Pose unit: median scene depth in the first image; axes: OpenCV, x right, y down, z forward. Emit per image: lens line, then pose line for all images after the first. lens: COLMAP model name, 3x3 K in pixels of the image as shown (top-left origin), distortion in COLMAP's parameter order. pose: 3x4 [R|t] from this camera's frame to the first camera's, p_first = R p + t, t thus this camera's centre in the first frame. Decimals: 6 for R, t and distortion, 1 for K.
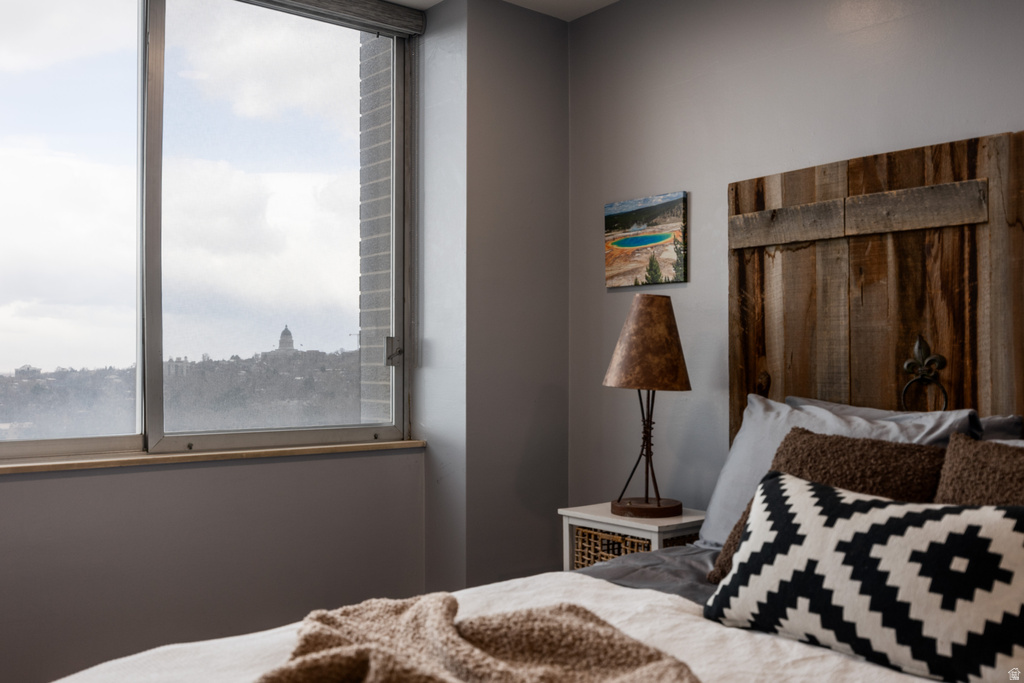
lens RADIAL K [[1001.1, 0, 512.0], [0, 1001.1, 341.5], [0, 0, 1]] dist [-0.009091, -0.001823]
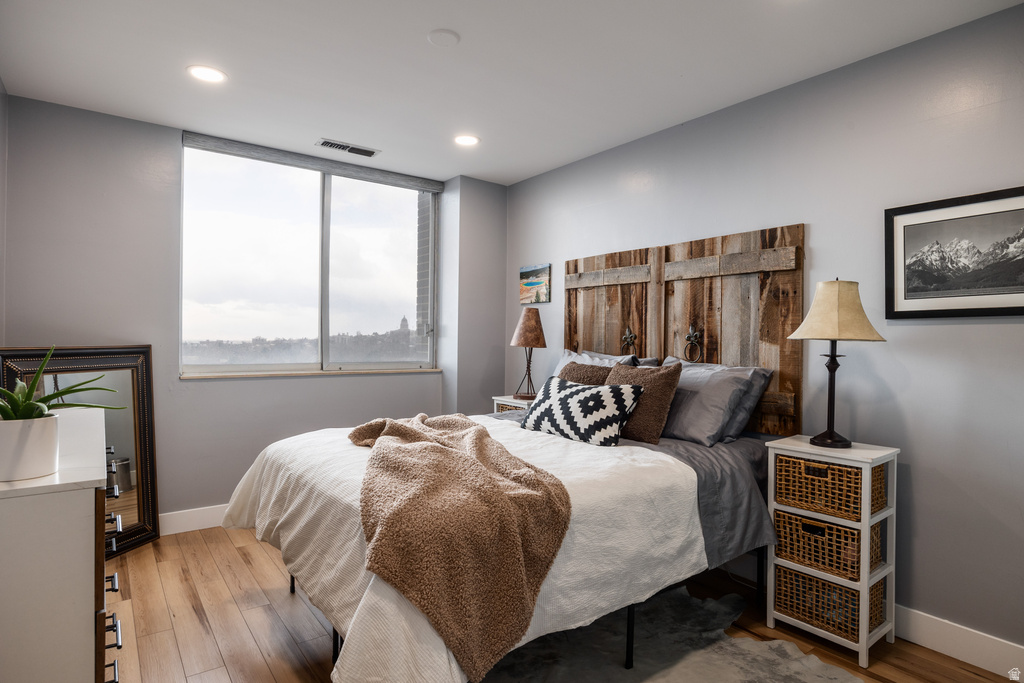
lens RADIAL K [[566.8, 0, 512.0], [0, 566.8, 341.5], [0, 0, 1]] dist [0.000966, 0.000067]
pose [[0.999411, 0.012143, -0.032086, 0.152331], [-0.011280, 0.999573, 0.026940, -0.002217], [0.032399, -0.026562, 0.999122, -0.394845]]
